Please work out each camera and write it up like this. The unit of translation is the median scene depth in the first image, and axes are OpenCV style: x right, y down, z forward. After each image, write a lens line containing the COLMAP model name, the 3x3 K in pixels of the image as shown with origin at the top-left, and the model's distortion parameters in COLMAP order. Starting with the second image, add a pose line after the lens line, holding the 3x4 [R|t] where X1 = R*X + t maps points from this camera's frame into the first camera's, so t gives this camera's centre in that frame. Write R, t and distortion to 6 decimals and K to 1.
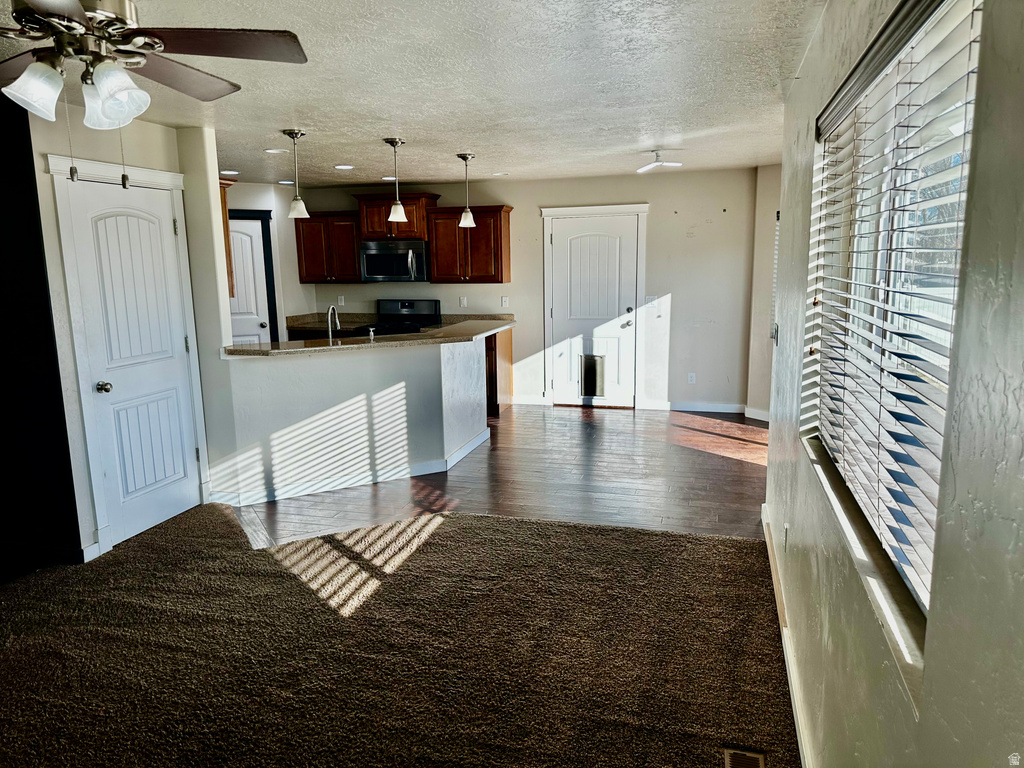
lens RADIAL K [[719.2, 0, 514.1], [0, 719.2, 390.7], [0, 0, 1]] dist [0.068356, -0.085583]
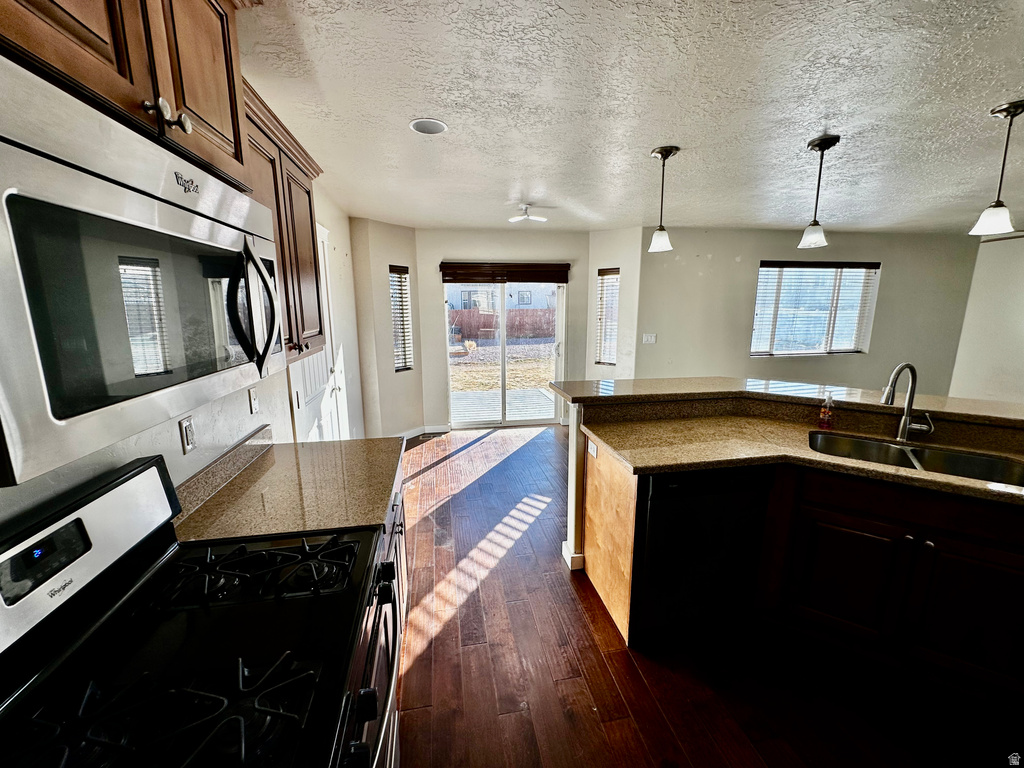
lens RADIAL K [[408.6, 0, 511.0], [0, 408.6, 383.6], [0, 0, 1]] dist [-0.004086, 0.000937]
pose [[-0.425831, -0.157721, 0.890950, -0.494011], [0.167975, 0.953792, 0.249129, -0.296183], [-0.889074, 0.255744, -0.379661, 1.704995]]
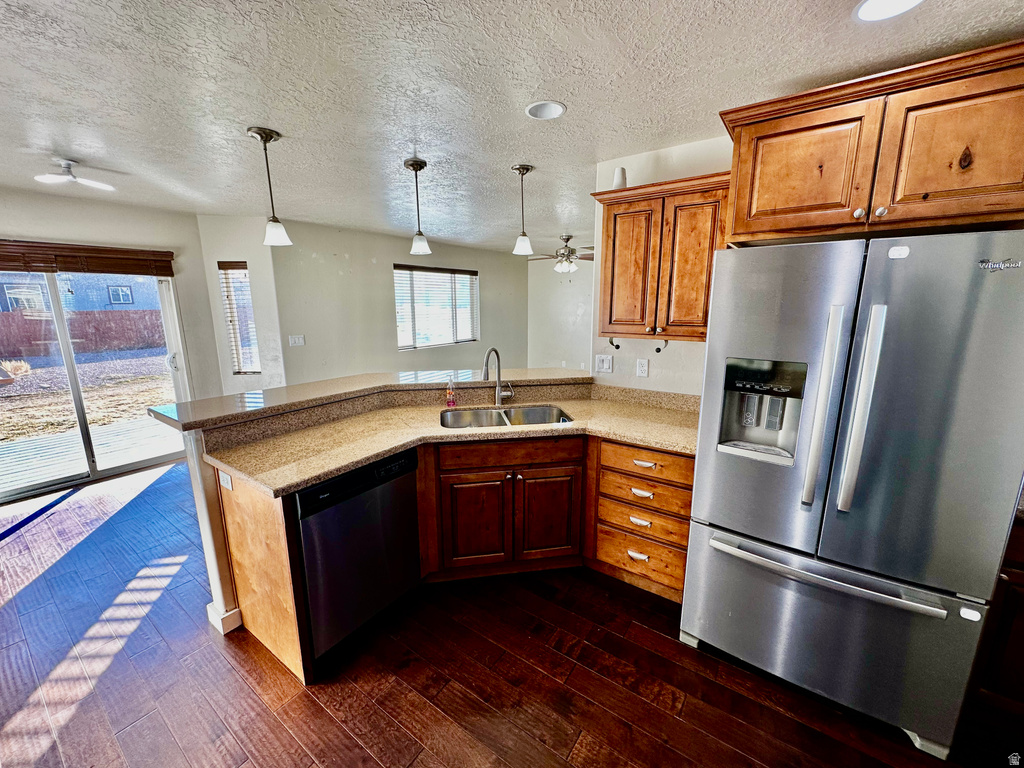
lens RADIAL K [[408.6, 0, 511.3], [0, 408.6, 384.0], [0, 0, 1]] dist [-0.004086, 0.000937]
pose [[-0.939743, -0.050484, 0.338134, -0.505873], [0.076180, 0.933251, 0.351054, -0.290614], [-0.333287, 0.355660, -0.873170, 1.673700]]
